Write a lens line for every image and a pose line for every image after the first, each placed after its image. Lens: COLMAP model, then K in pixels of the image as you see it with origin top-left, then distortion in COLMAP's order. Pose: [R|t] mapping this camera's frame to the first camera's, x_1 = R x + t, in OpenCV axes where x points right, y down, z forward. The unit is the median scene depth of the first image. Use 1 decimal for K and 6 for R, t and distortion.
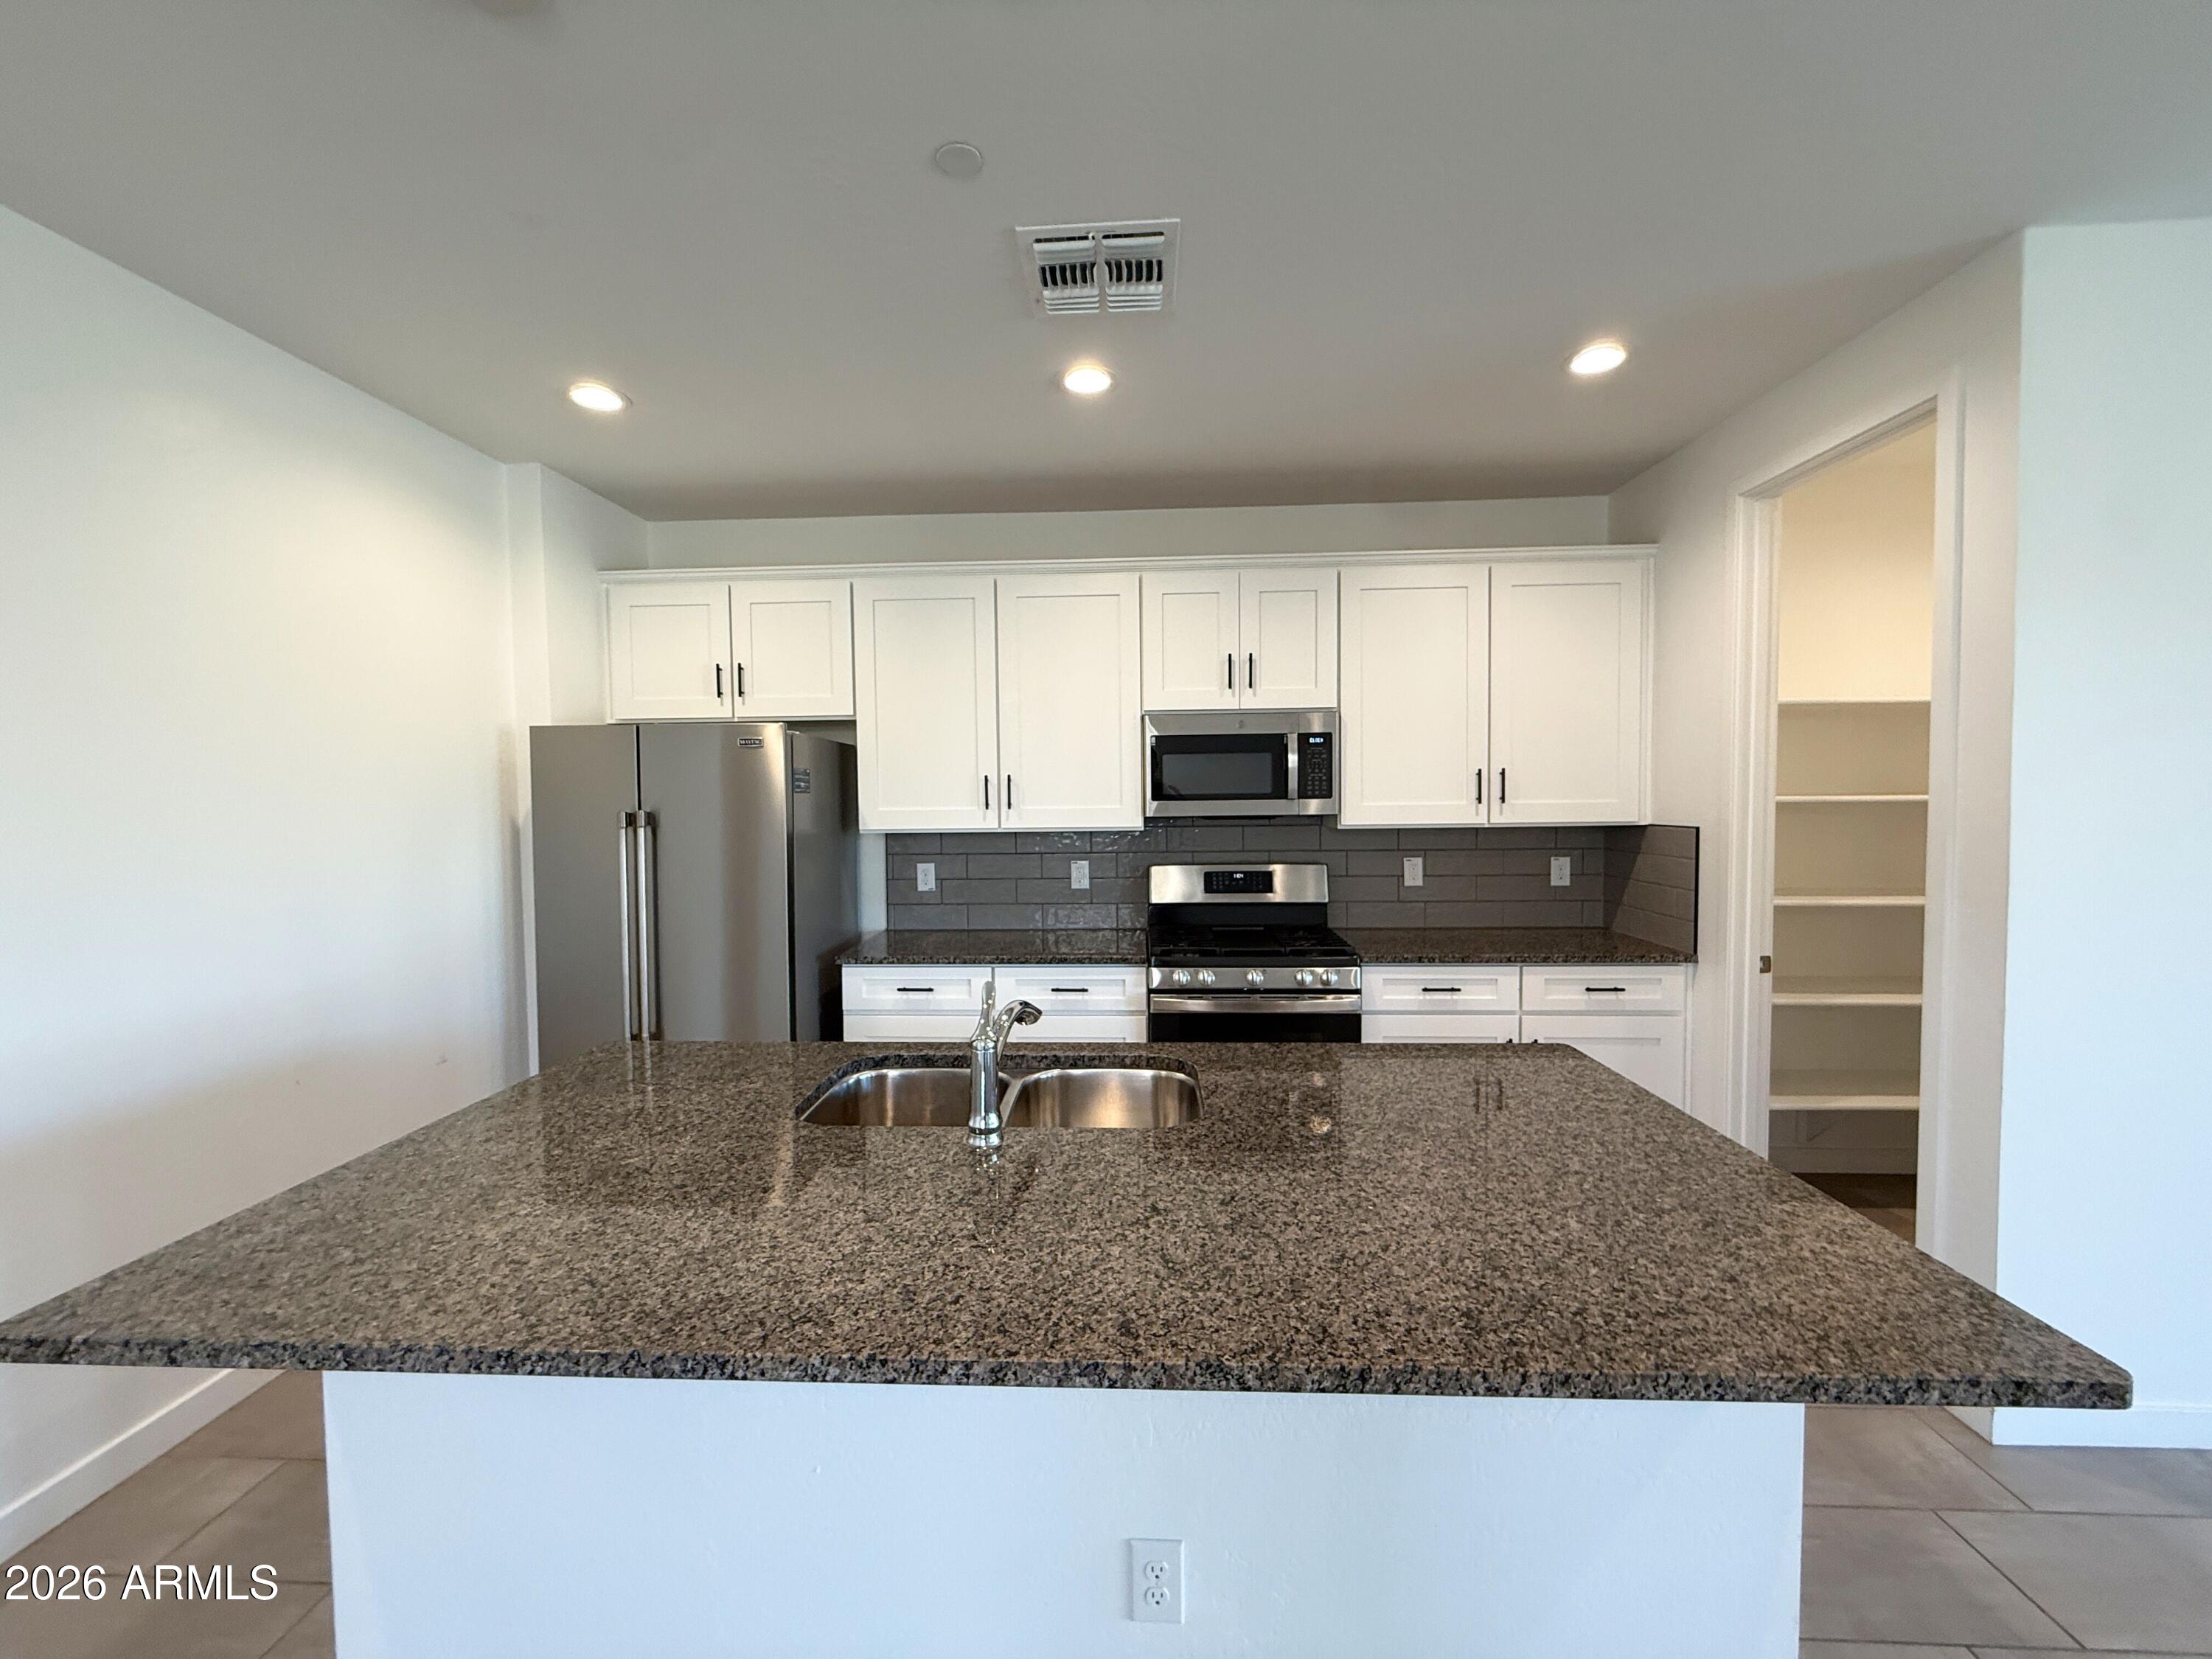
lens RADIAL K [[881.0, 0, 1100.5], [0, 881.0, 830.5], [0, 0, 1]] dist [-0.000891, -0.000251]
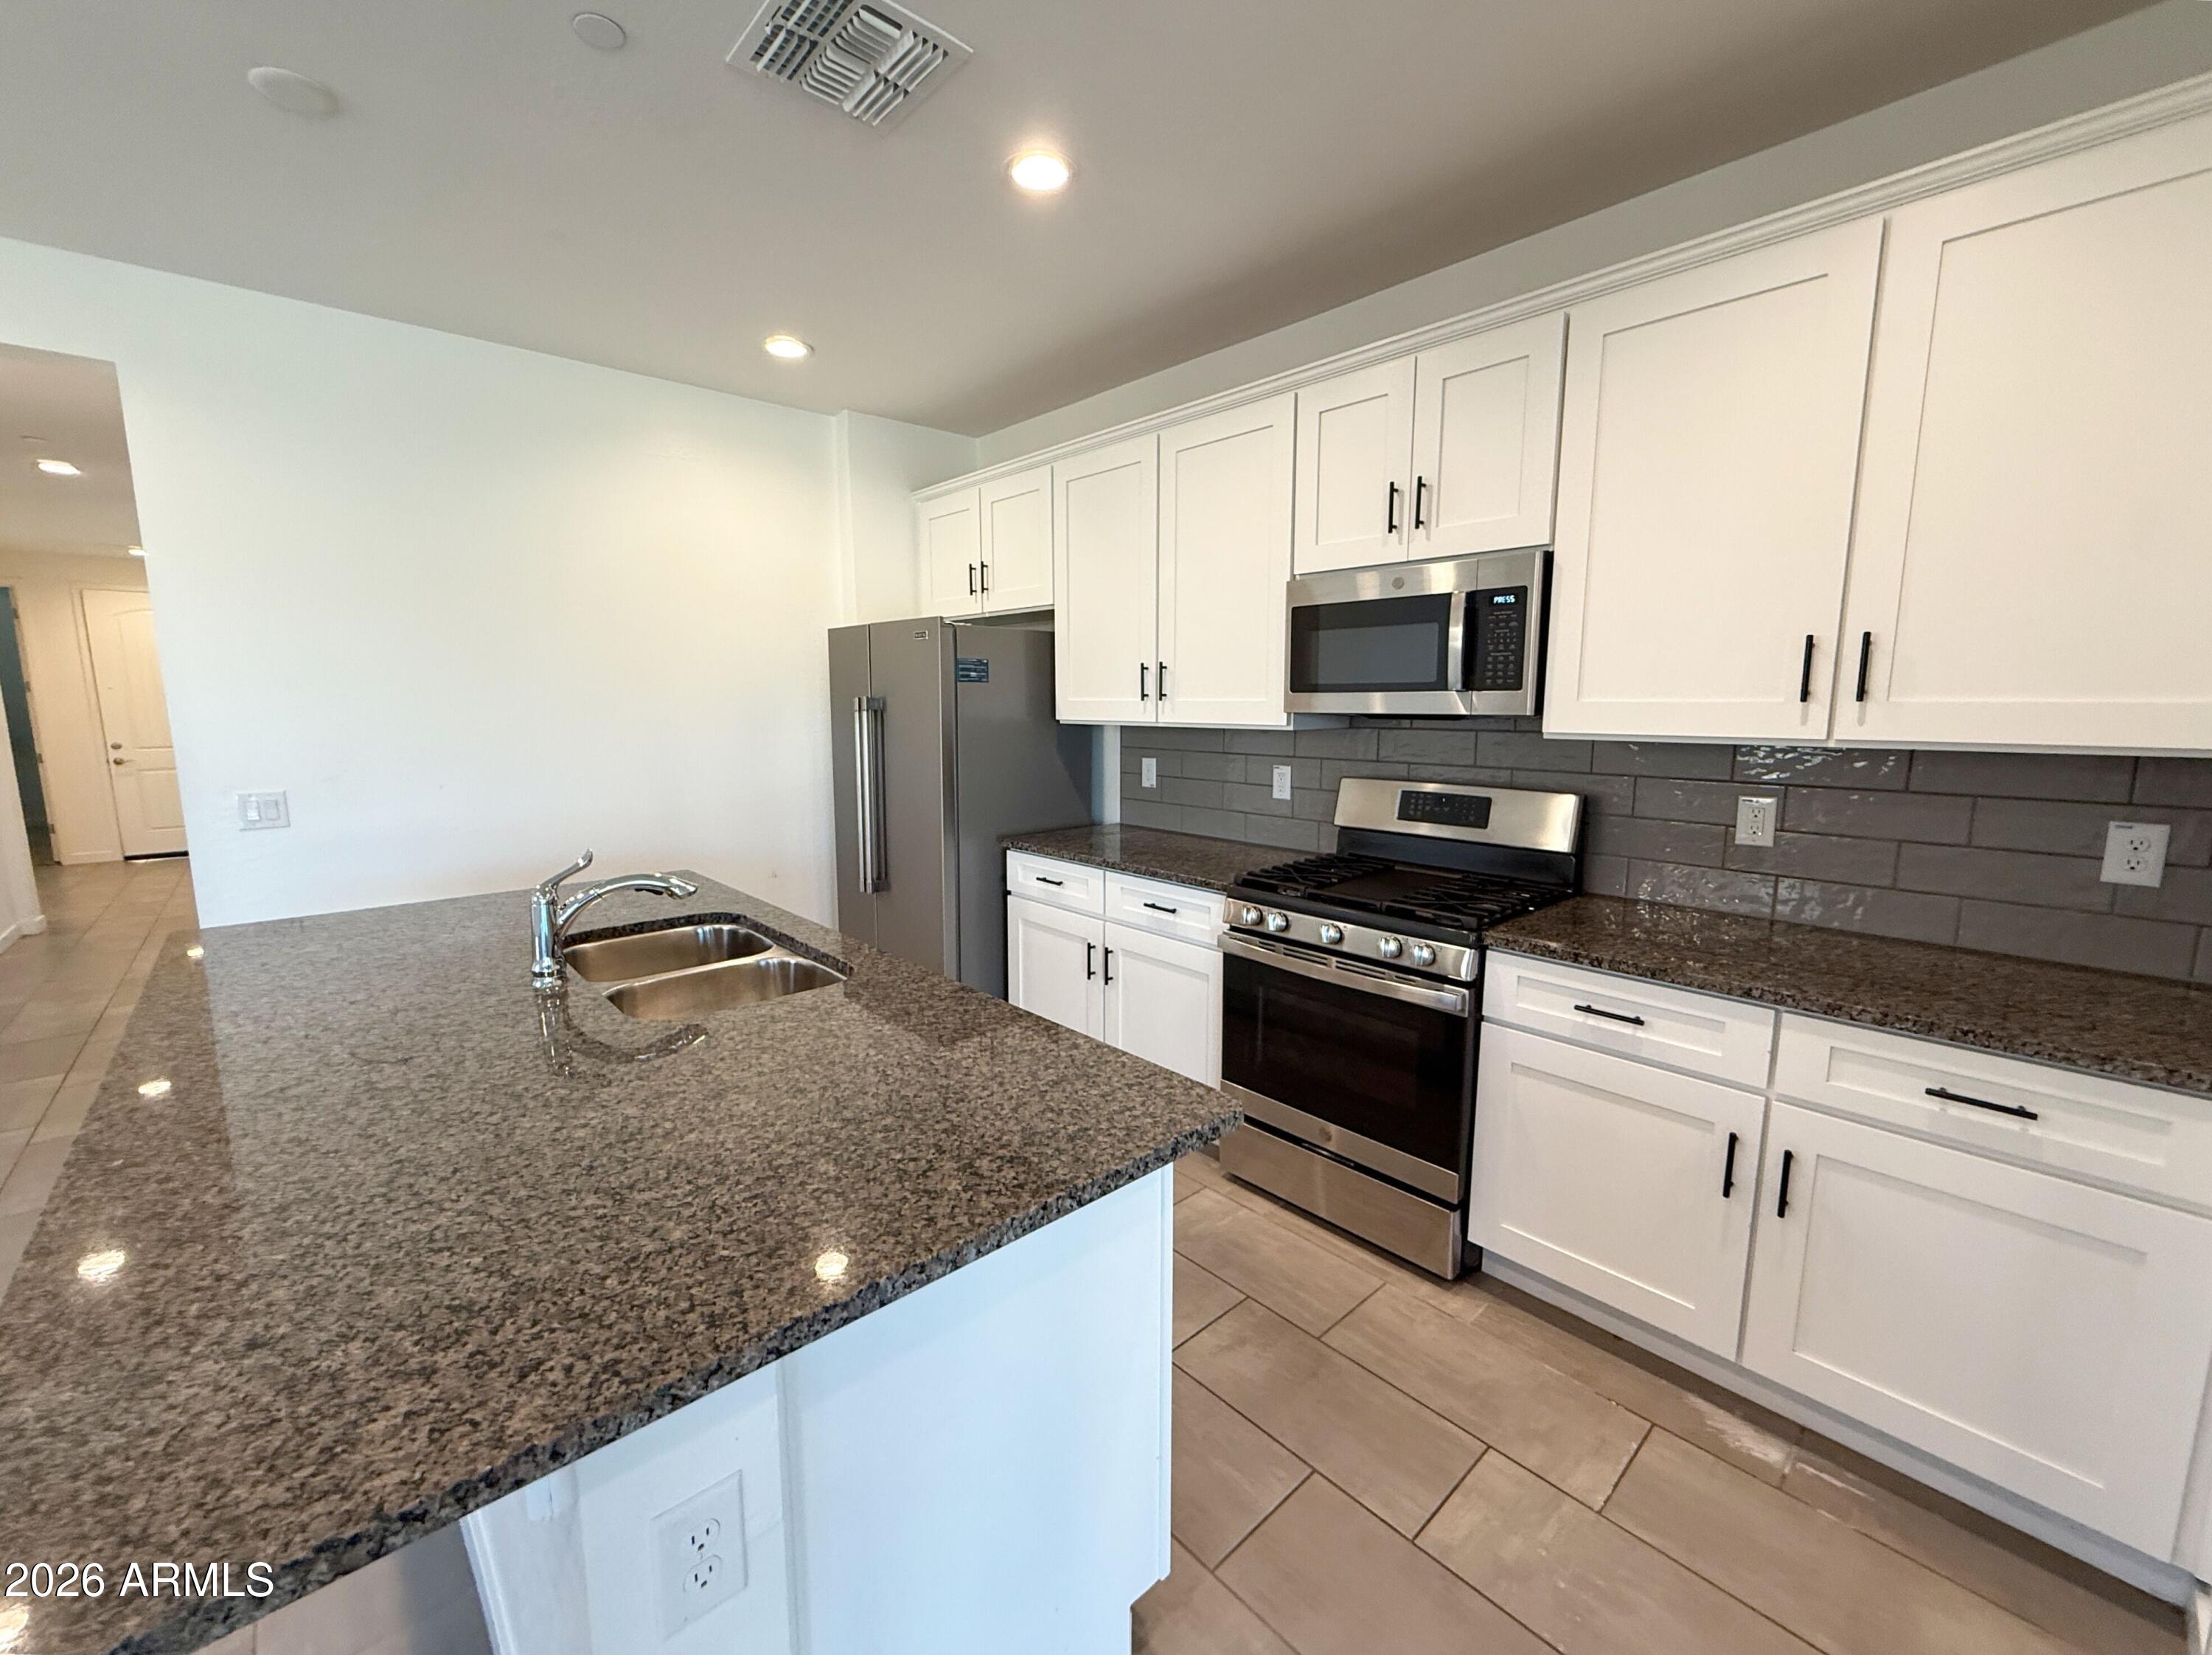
lens RADIAL K [[906.6, 0, 1100.7], [0, 906.6, 825.4], [0, 0, 1]] dist [0.000684, 0.000133]
pose [[0.702896, 0.109568, -0.702803, 0.521256], [-0.034694, 0.992170, 0.119982, -0.007228], [0.710446, -0.059952, 0.701194, 0.310262]]
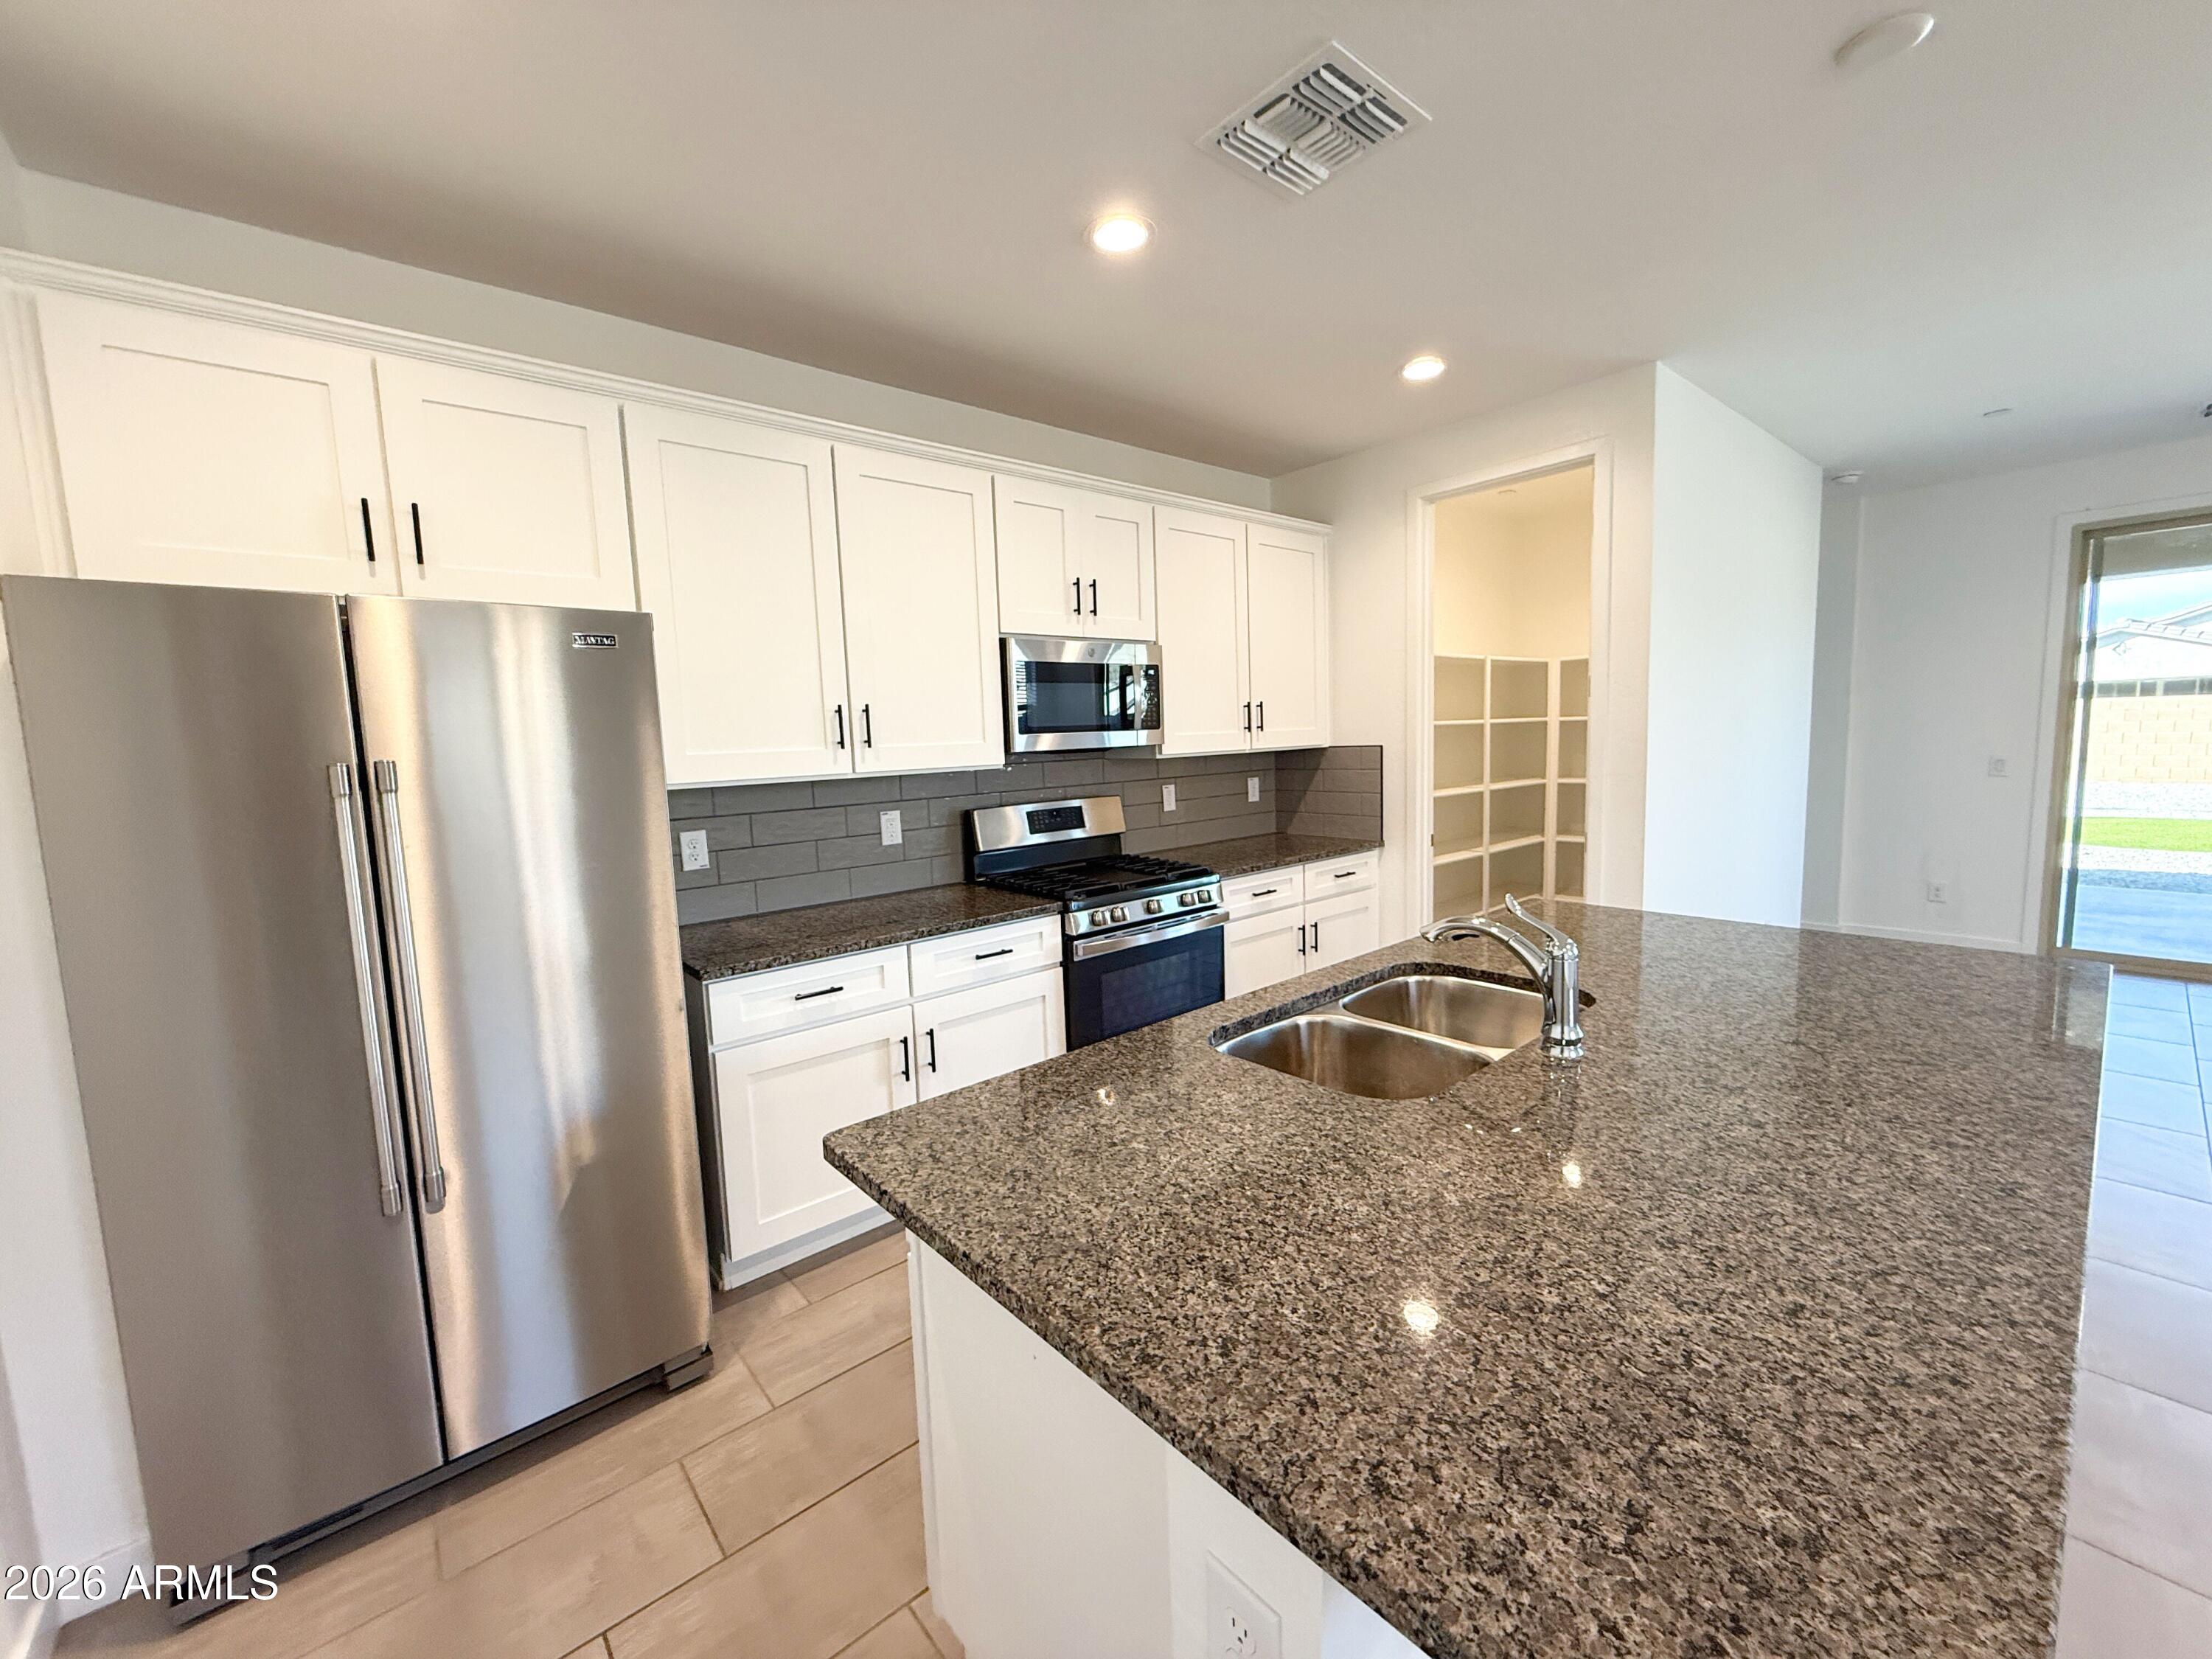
lens RADIAL K [[881.0, 0, 1100.5], [0, 881.0, 830.5], [0, 0, 1]] dist [-0.000891, -0.000251]
pose [[0.727154, -0.088976, 0.680684, -0.505025], [0.056422, 0.995956, 0.069912, 0.006143], [-0.684152, -0.012431, 0.729234, 0.287496]]
